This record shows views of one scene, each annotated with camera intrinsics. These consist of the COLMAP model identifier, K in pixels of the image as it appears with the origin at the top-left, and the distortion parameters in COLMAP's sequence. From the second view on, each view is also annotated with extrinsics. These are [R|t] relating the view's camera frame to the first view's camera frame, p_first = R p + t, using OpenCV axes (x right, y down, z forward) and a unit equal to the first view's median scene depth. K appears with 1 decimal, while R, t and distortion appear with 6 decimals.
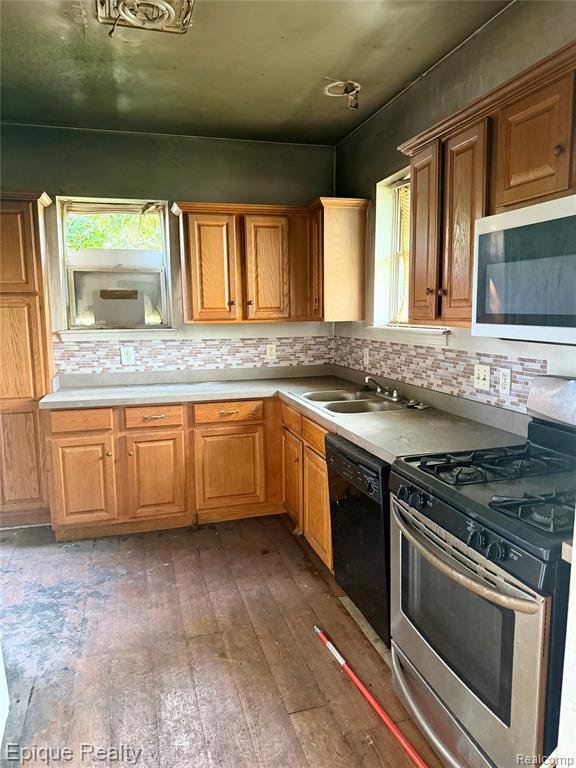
lens RADIAL K [[542.0, 0, 288.2], [0, 542.0, 382.2], [0, 0, 1]] dist [-0.001679, -0.000544]
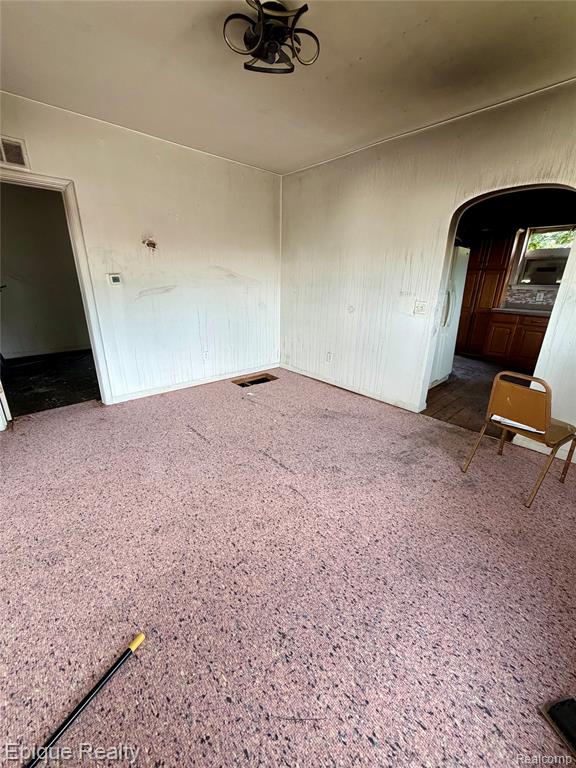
lens RADIAL K [[307.9, 0, 287.8], [0, 307.9, 383.5], [0, 0, 1]] dist [0.000070, 0.000011]
pose [[0.439843, 0.306597, -0.844119, 0.477689], [-0.130606, 0.951765, 0.277641, 0.082160], [0.888527, -0.011871, 0.458671, -0.603937]]
